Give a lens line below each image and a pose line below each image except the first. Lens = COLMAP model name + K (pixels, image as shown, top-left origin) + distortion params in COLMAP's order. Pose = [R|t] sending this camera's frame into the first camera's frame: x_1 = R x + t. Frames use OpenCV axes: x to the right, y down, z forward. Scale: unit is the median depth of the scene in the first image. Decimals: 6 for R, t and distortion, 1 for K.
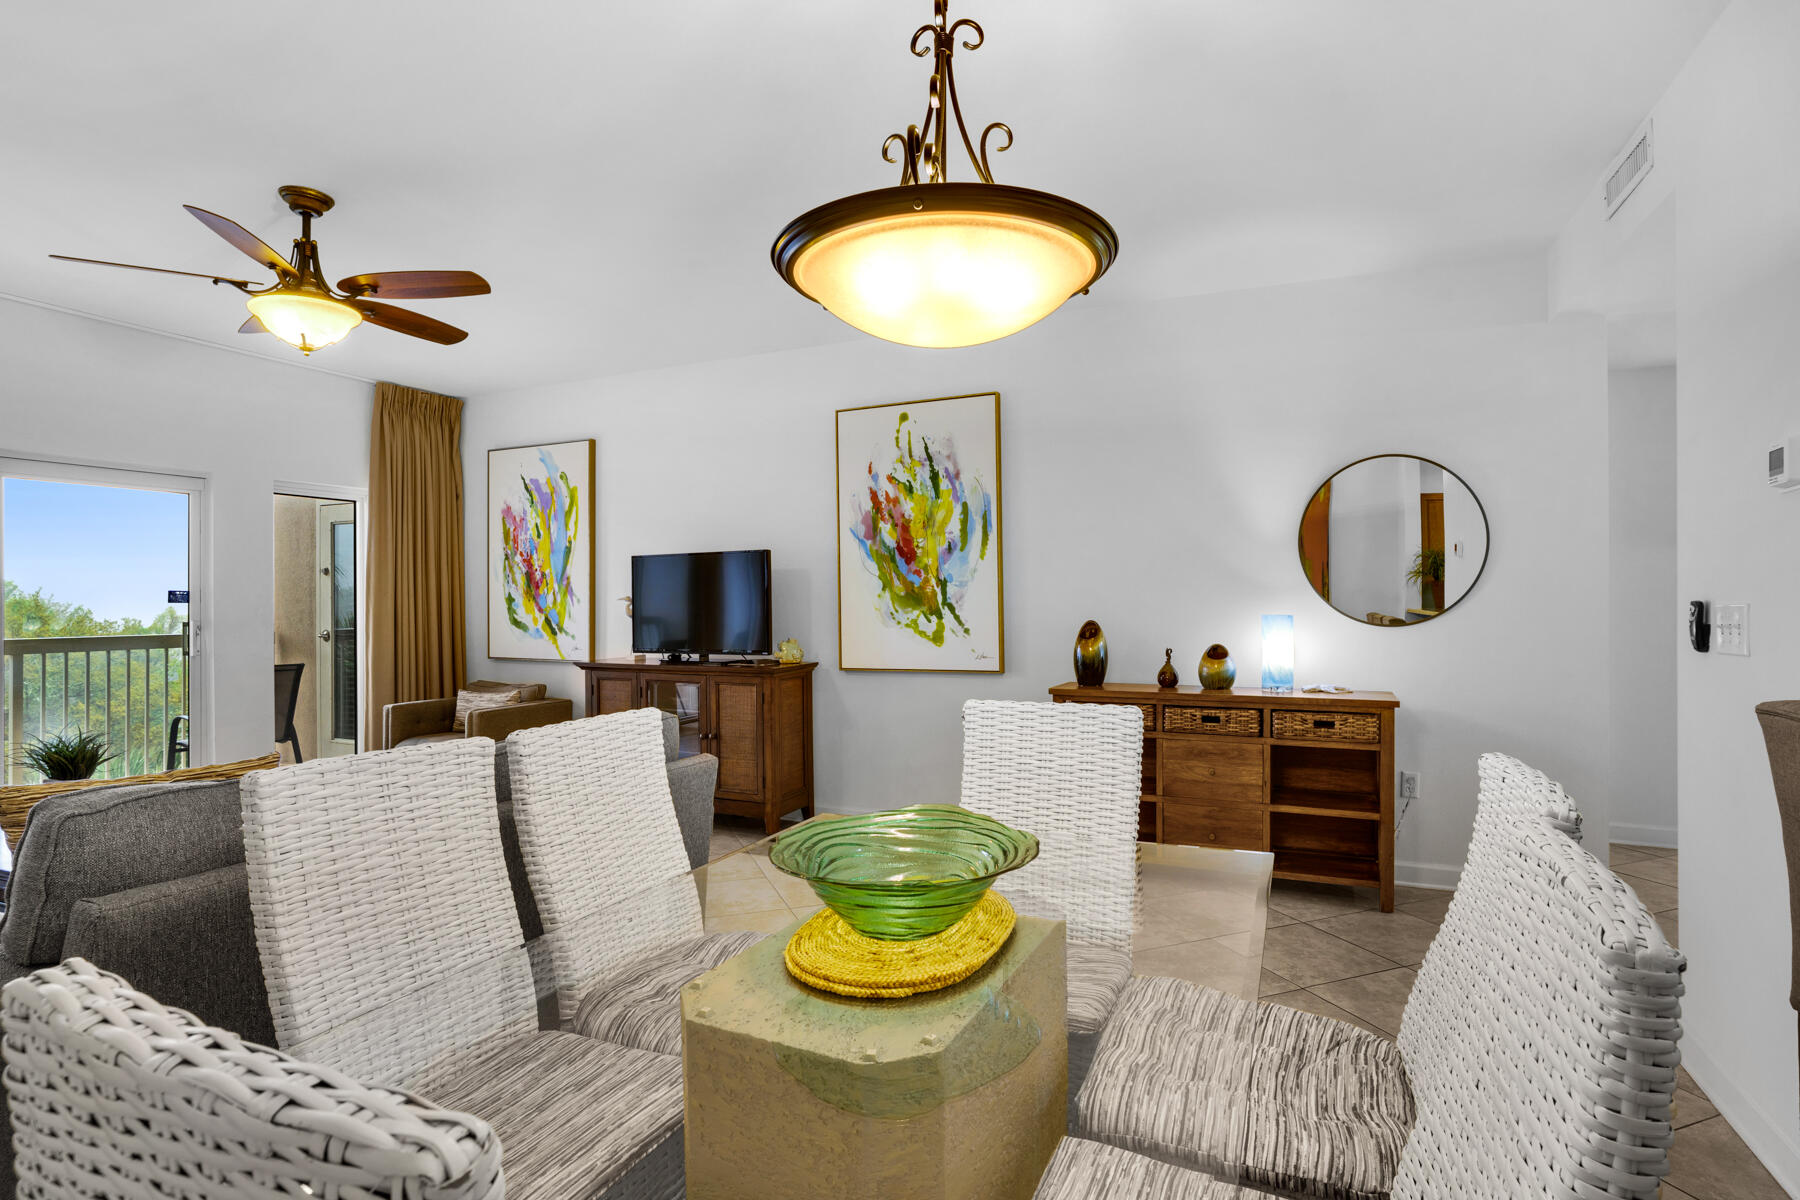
lens RADIAL K [[886.2, 0, 897.8], [0, 886.2, 599.2], [0, 0, 1]] dist [-0.028886, 0.005120]
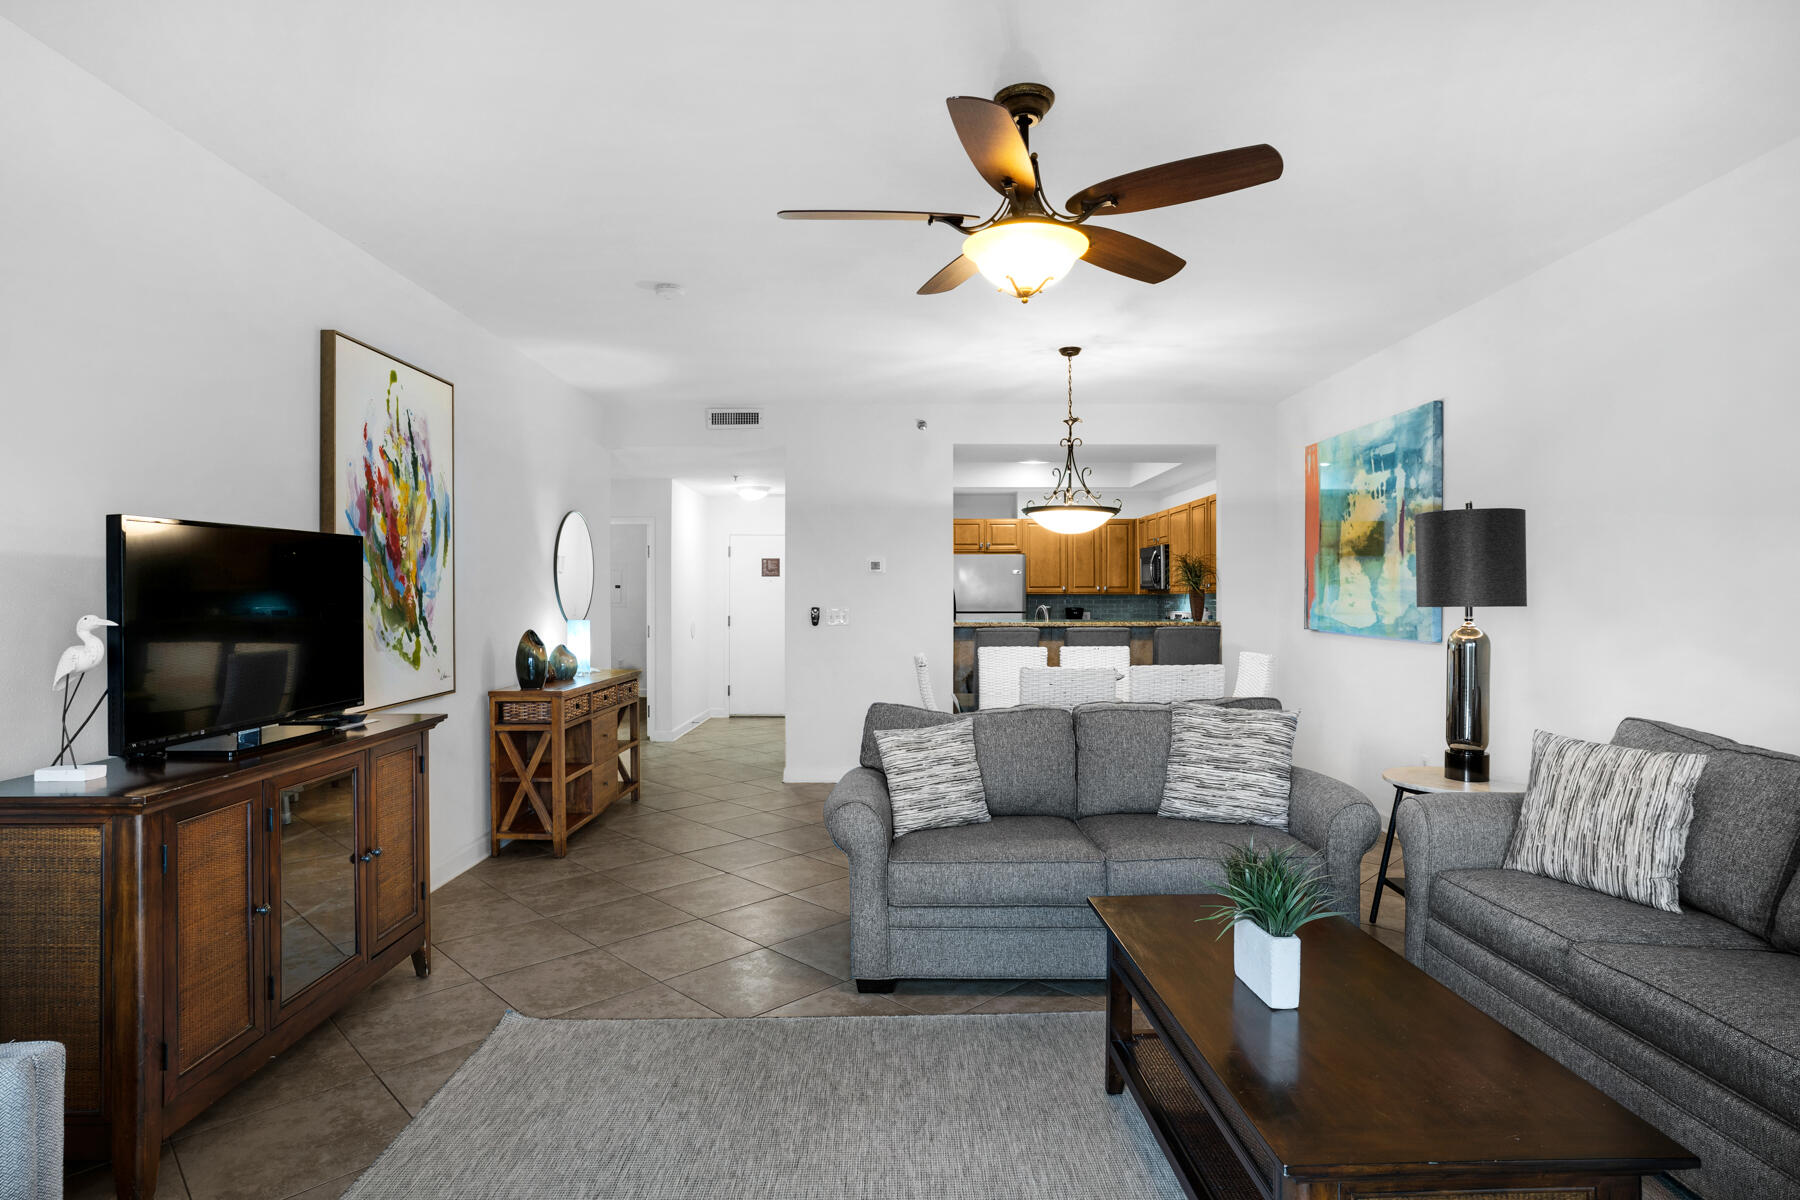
lens RADIAL K [[980.2, 0, 897.8], [0, 980.2, 602.6], [0, 0, 1]] dist [0.002659, 0.000122]
pose [[-0.417867, -0.001103, 0.908508, -0.962073], [0.005714, 0.999976, 0.003843, -0.010105], [-0.908490, 0.006797, -0.417851, 0.970261]]
